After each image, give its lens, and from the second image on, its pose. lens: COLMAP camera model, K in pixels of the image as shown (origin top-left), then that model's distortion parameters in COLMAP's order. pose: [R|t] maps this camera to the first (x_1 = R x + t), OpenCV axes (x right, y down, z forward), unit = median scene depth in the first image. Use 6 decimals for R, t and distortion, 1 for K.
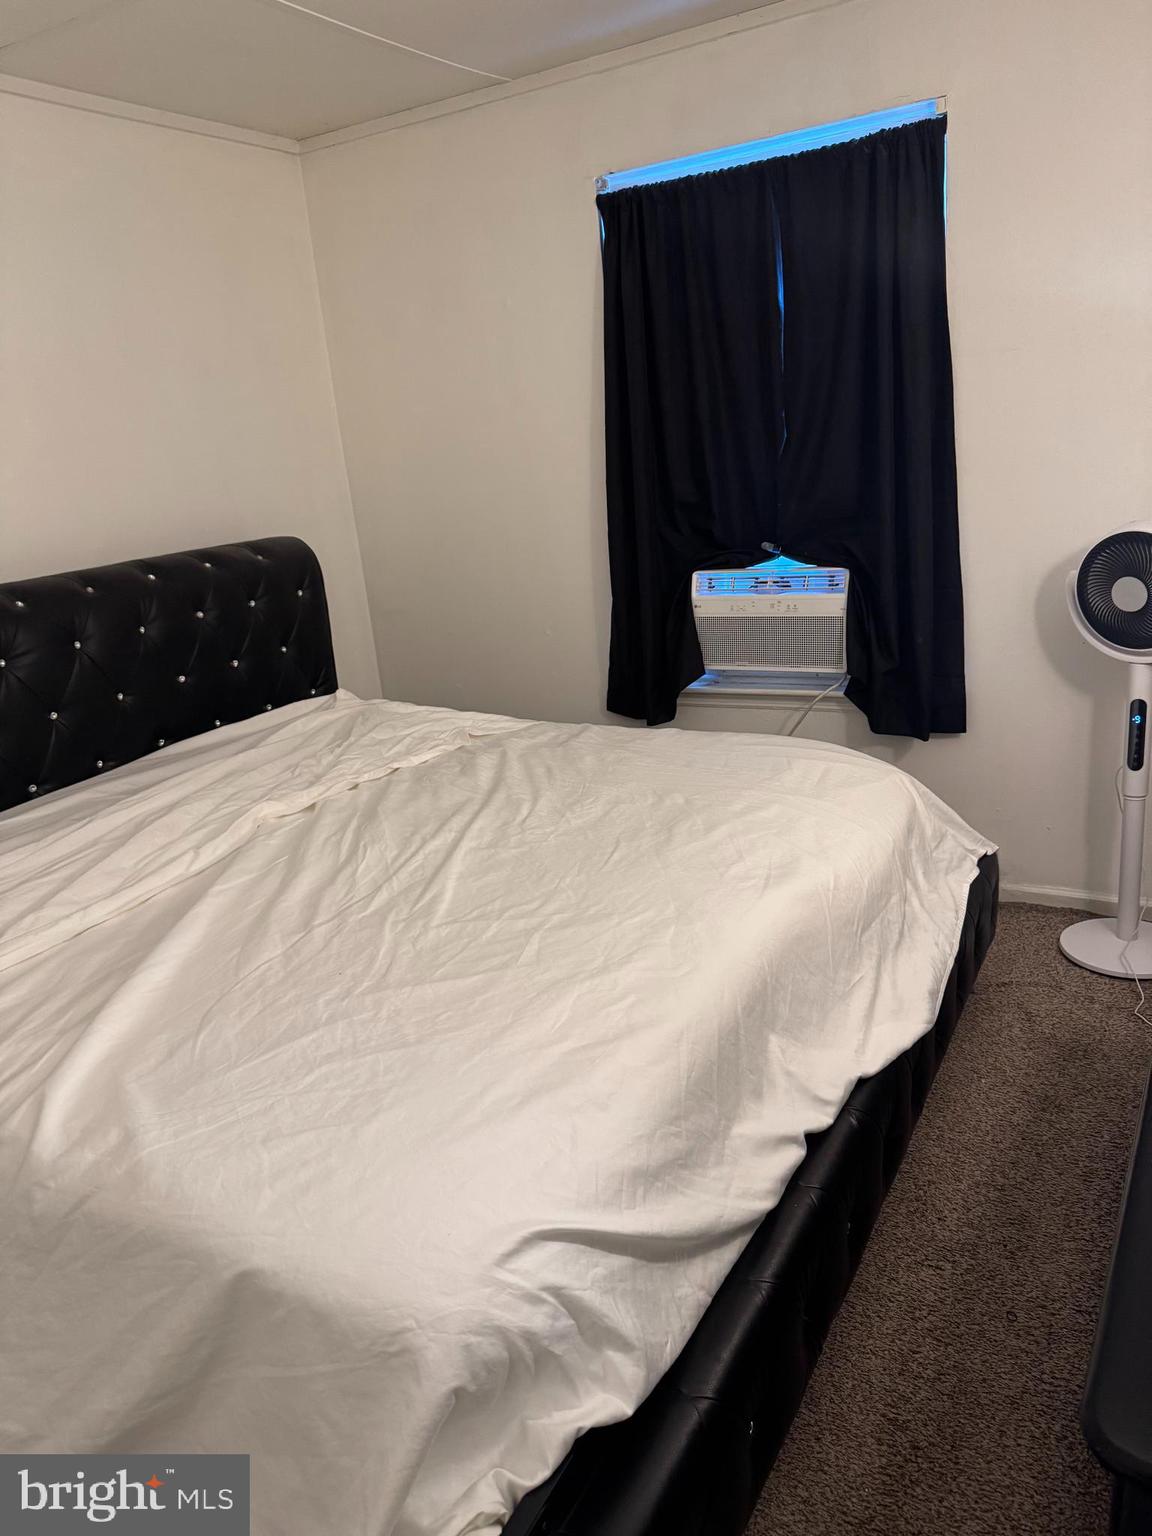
lens RADIAL K [[1072.5, 0, 576.0], [0, 1072.5, 768.0], [0, 0, 1]] dist [0.113848, -0.178356]
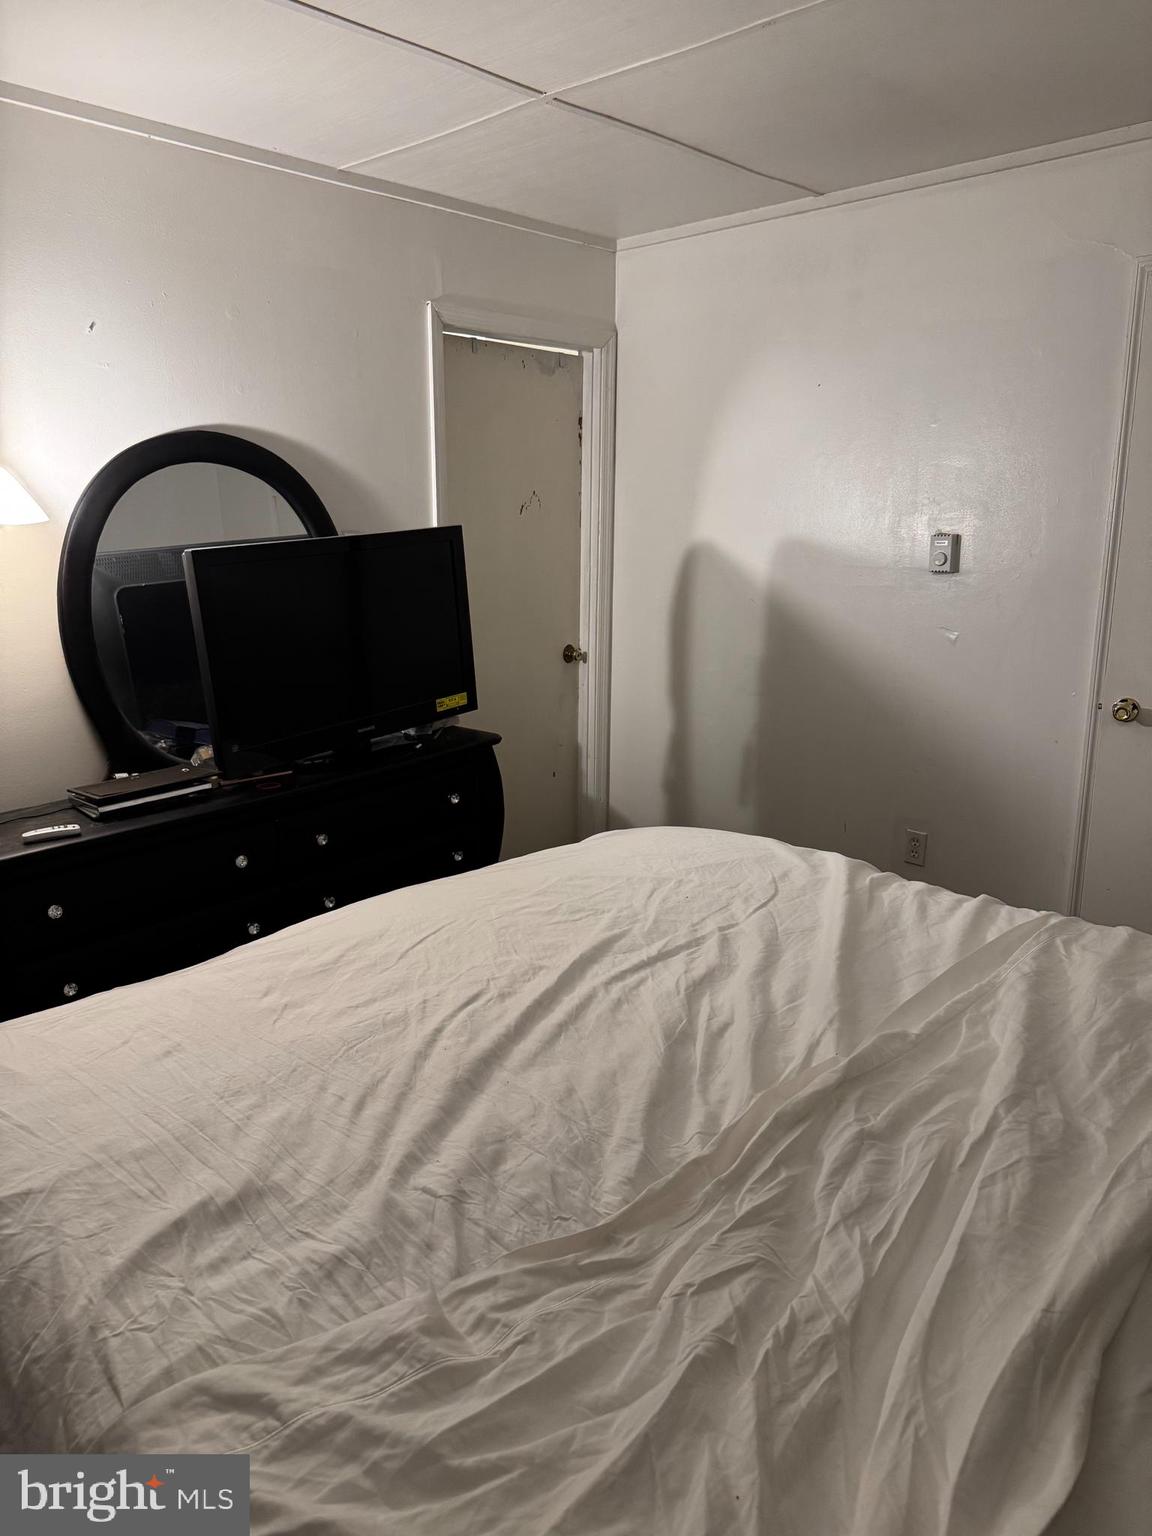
lens RADIAL K [[1076.7, 0, 576.0], [0, 1076.7, 768.0], [0, 0, 1]] dist [-0.006022, -0.020569]
pose [[-0.967733, 0.022618, 0.250960, -0.303593], [0.145614, 0.863020, 0.483728, -0.441919], [-0.205643, 0.504663, -0.838467, 1.484259]]
